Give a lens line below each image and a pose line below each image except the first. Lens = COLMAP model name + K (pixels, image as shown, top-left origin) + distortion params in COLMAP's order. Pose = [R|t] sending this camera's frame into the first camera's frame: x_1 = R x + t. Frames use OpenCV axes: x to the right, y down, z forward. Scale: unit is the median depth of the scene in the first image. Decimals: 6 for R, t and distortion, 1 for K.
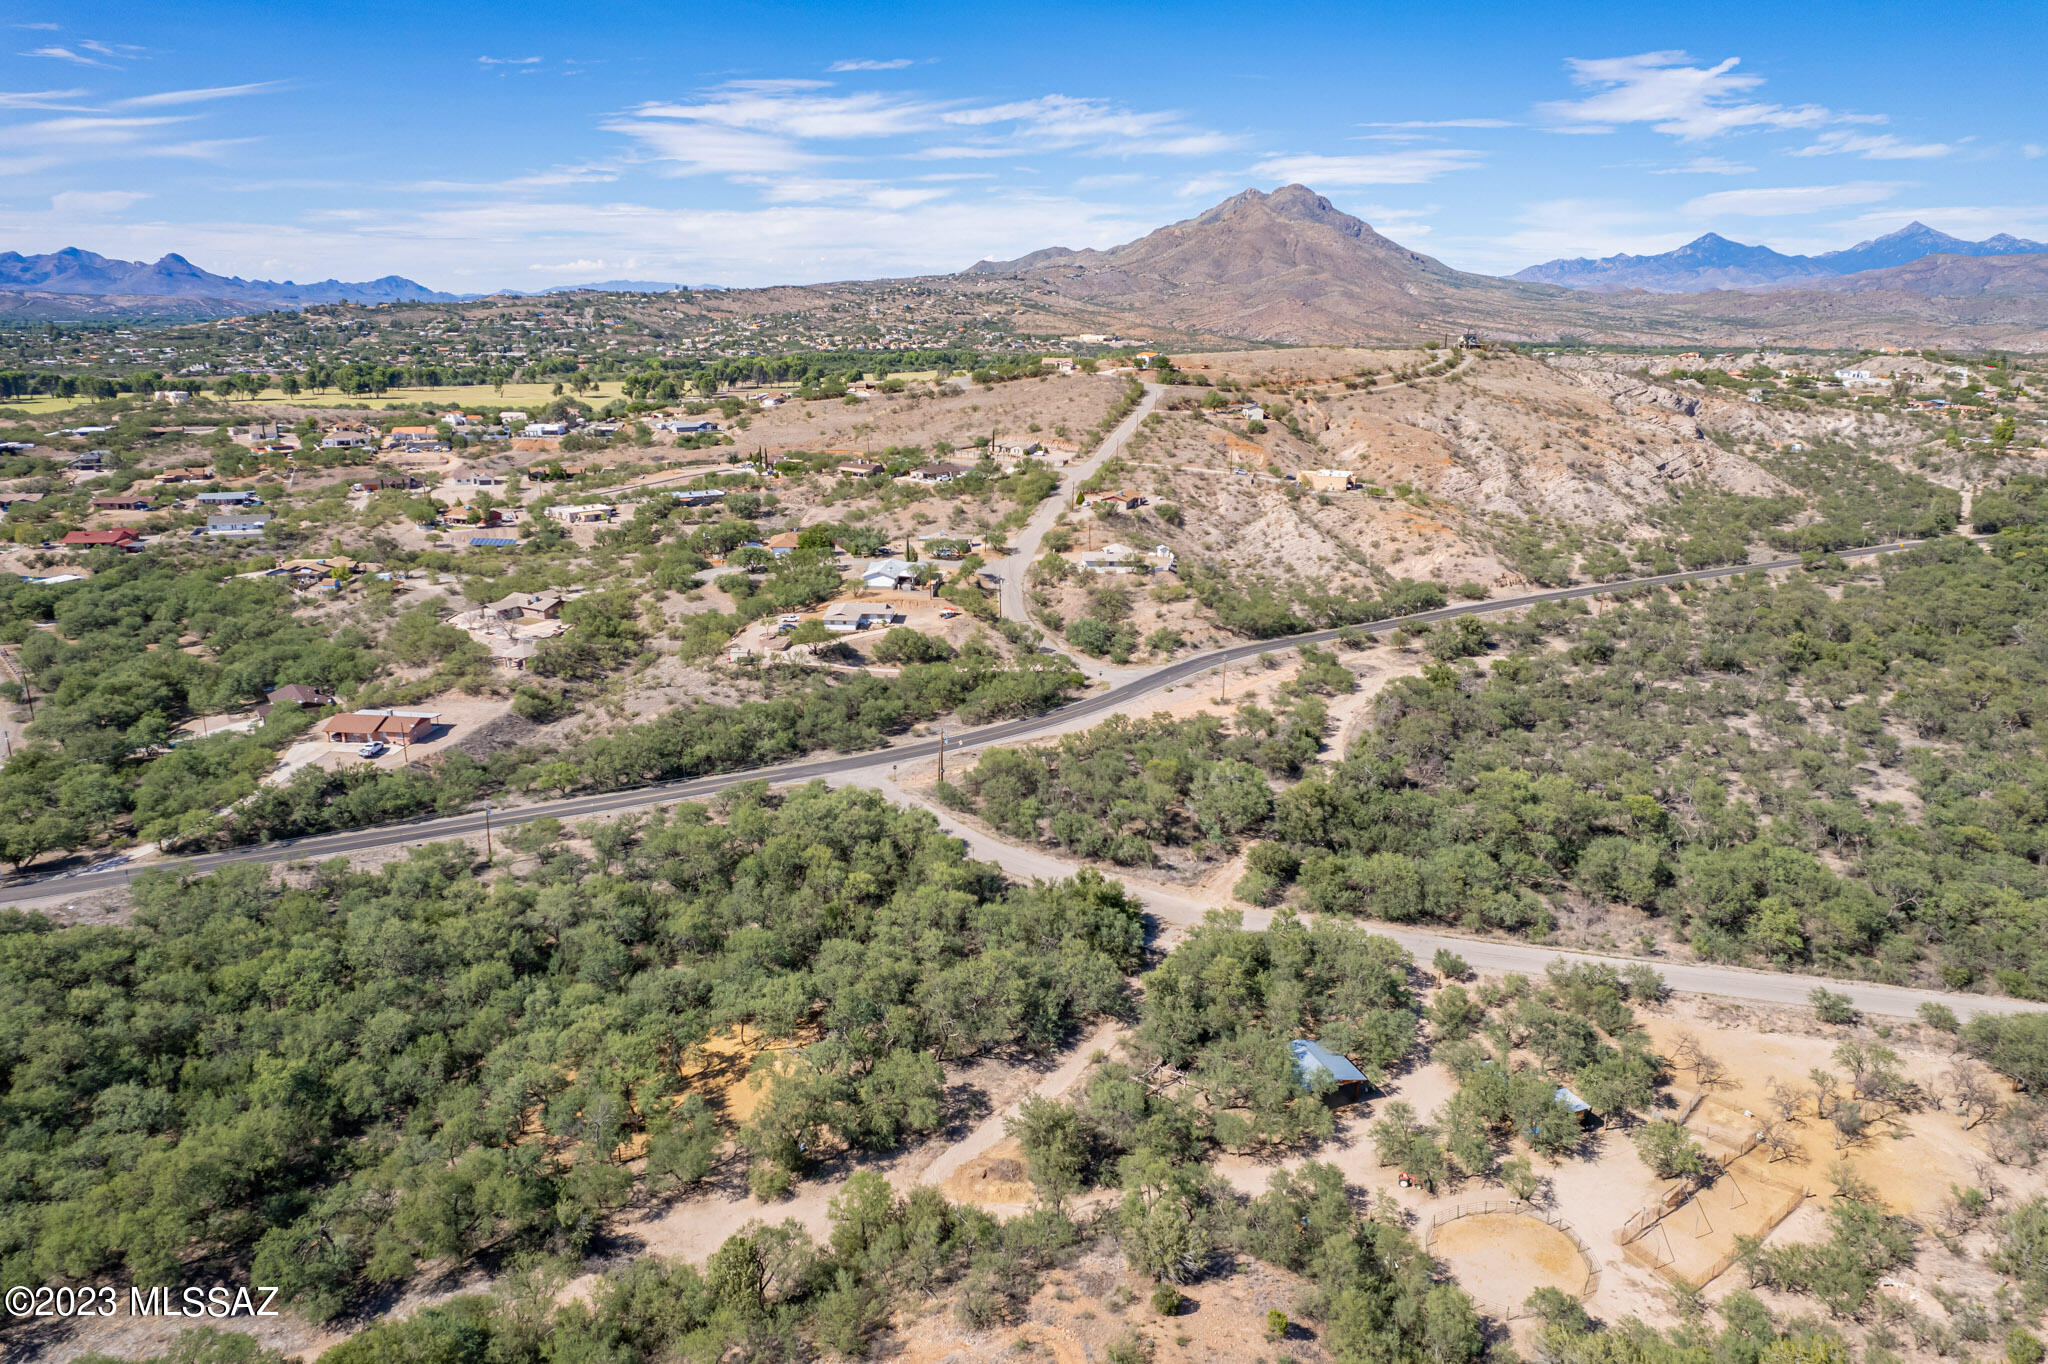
lens RADIAL K [[1317.5, 0, 1020.5], [0, 1317.5, 673.0], [0, 0, 1]] dist [-0.081383, 0.072991]
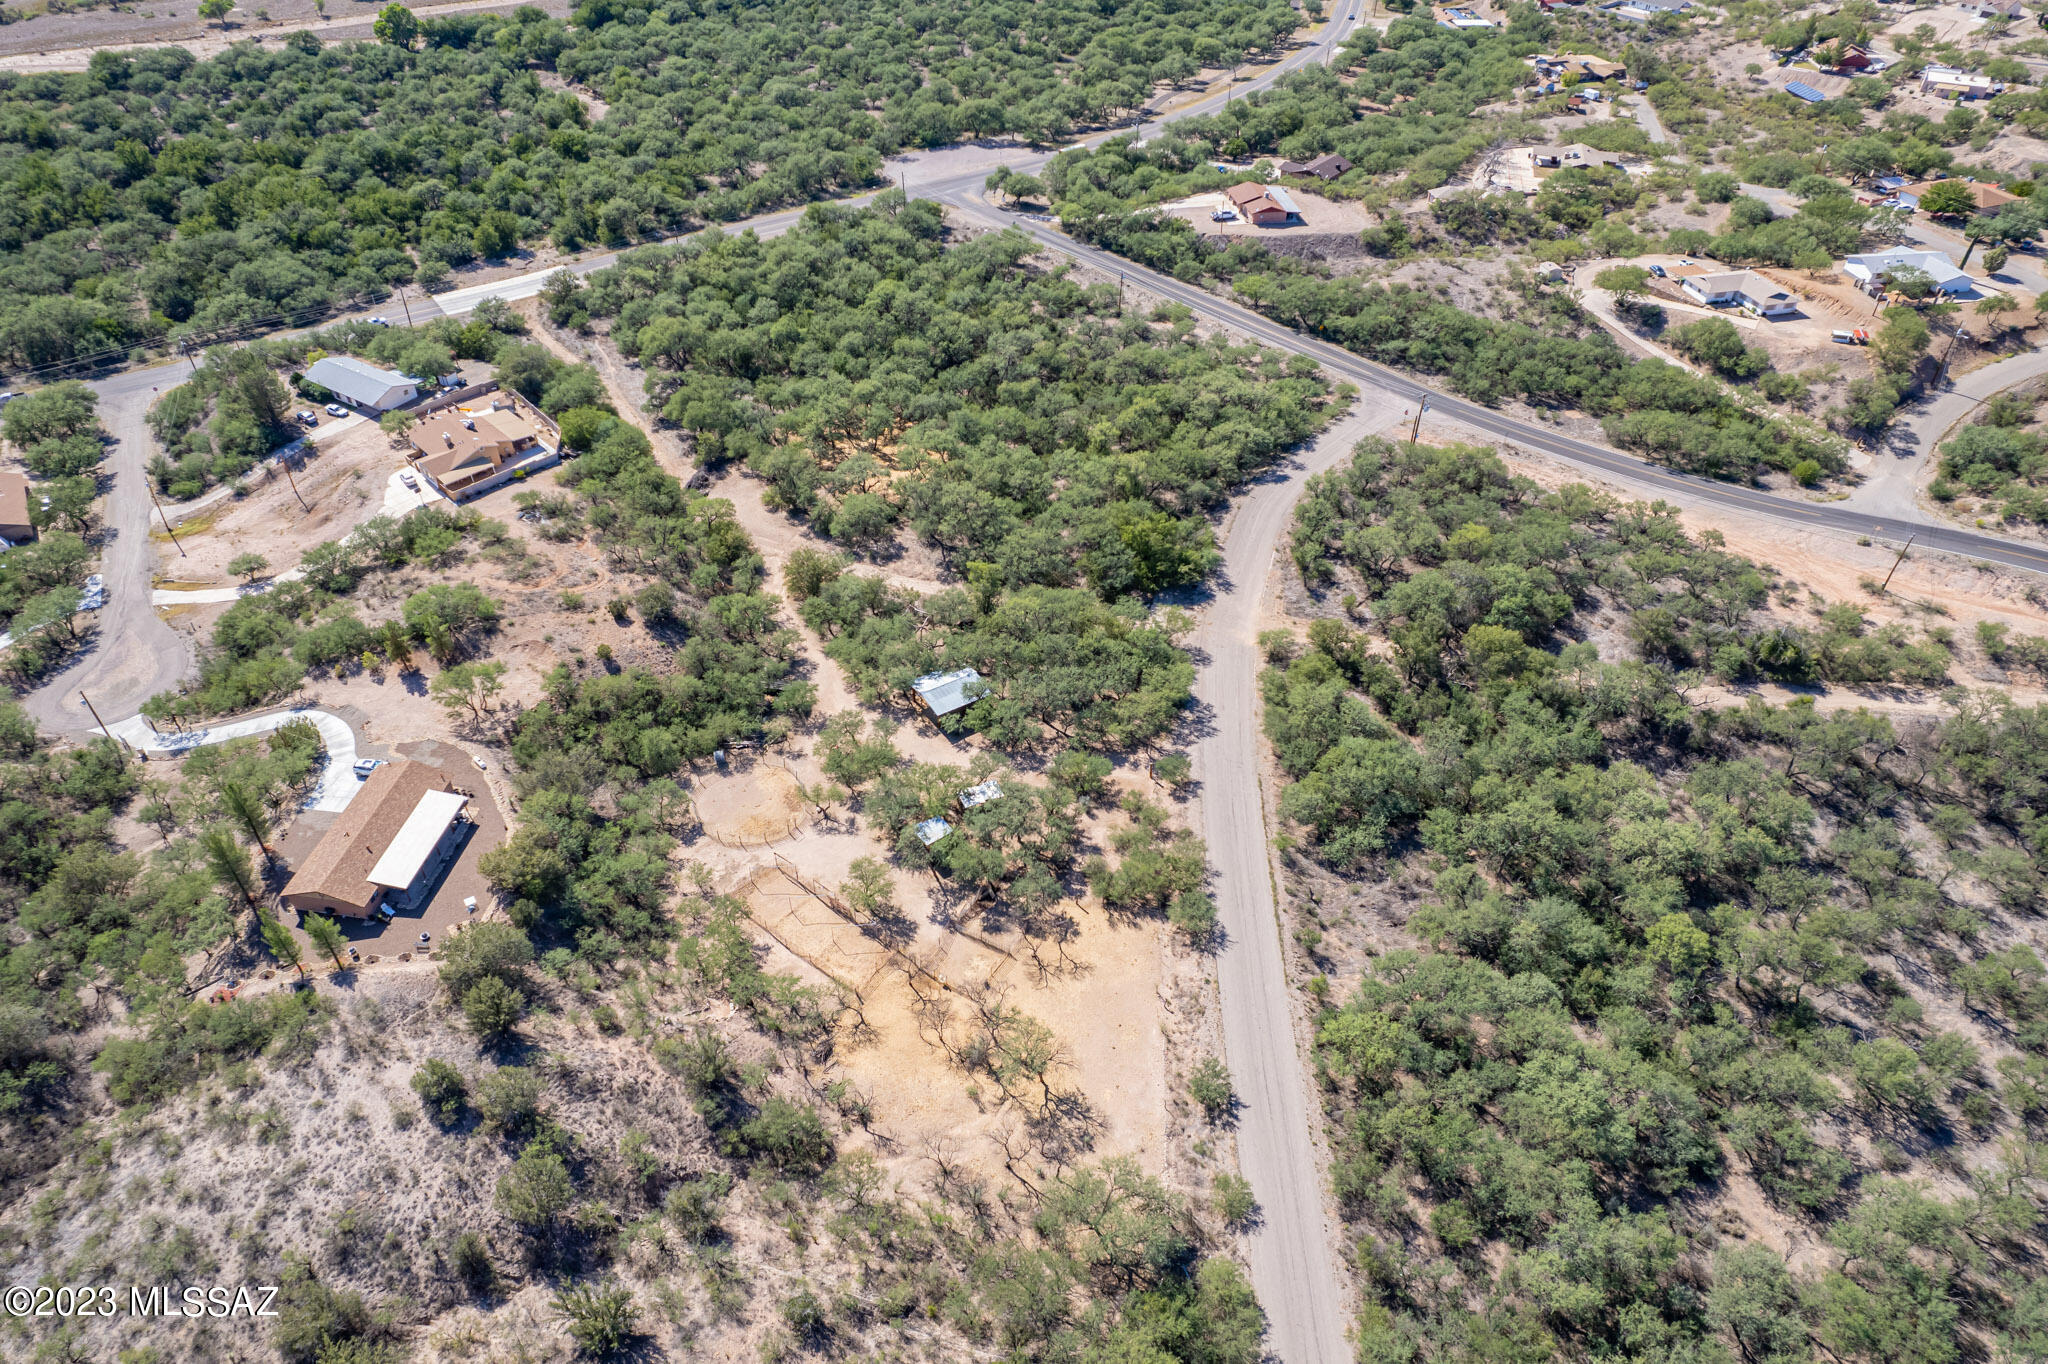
lens RADIAL K [[1304.7, 0, 1021.0], [0, 1304.7, 674.0], [0, 0, 1]] dist [-0.078514, 0.068622]
pose [[0.242424, 0.610051, -0.754367, 1.173667], [-0.261040, 0.789902, 0.554900, -0.405769], [0.934392, 0.062399, 0.350738, 0.655650]]
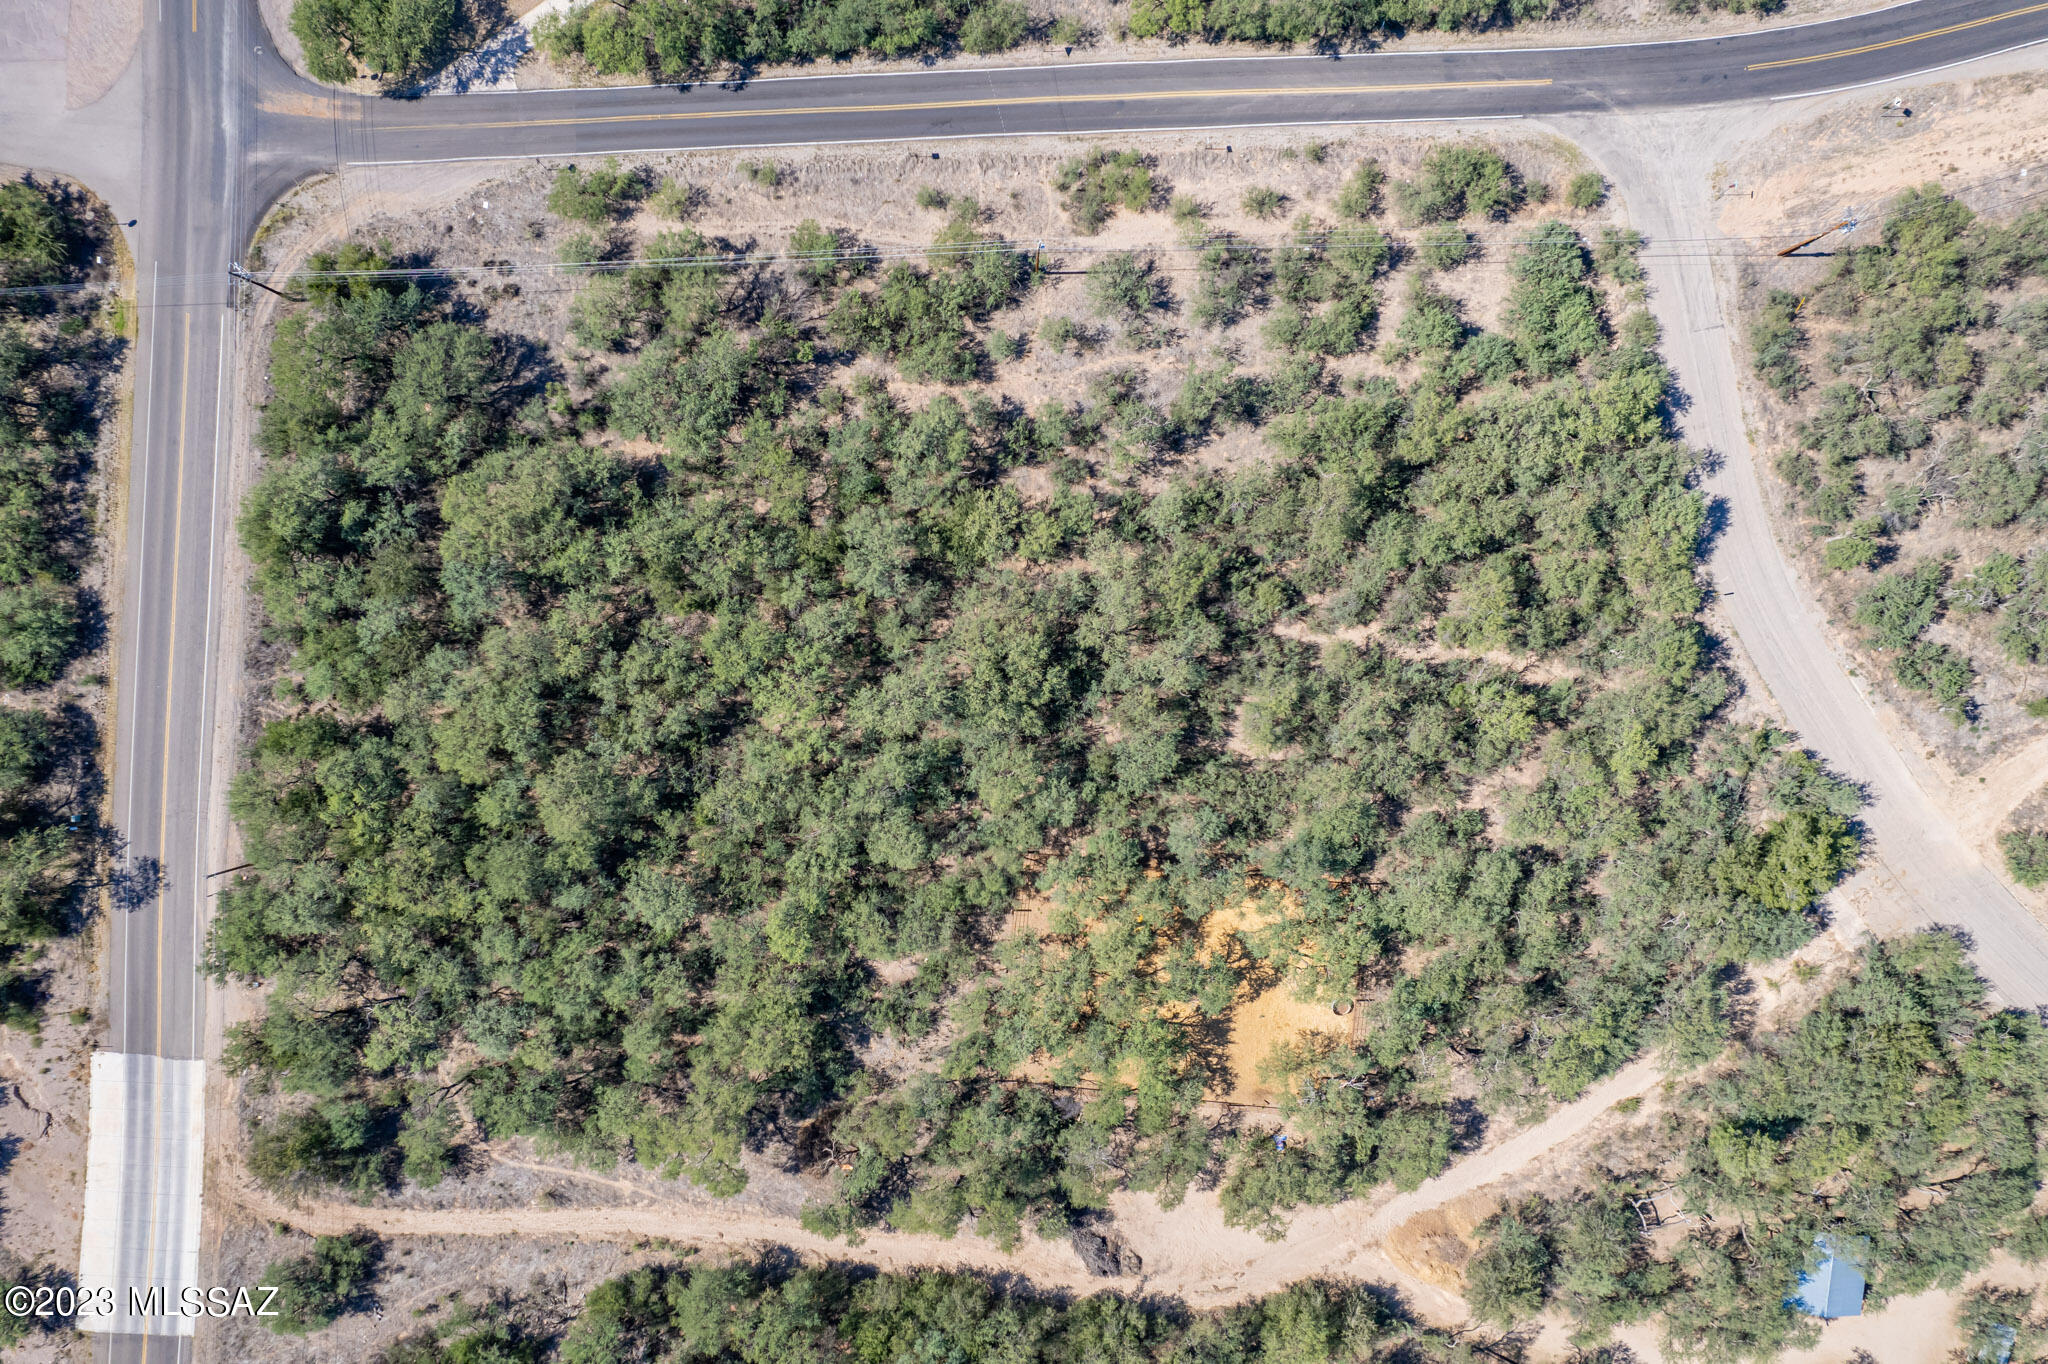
lens RADIAL K [[1304.7, 0, 1021.0], [0, 1304.7, 674.0], [0, 0, 1]] dist [-0.078514, 0.068622]
pose [[0.912918, 0.407959, -0.012303, -0.464191], [-0.085923, 0.221572, 0.971351, -0.632741], [0.398997, -0.885706, 0.237330, 0.958270]]
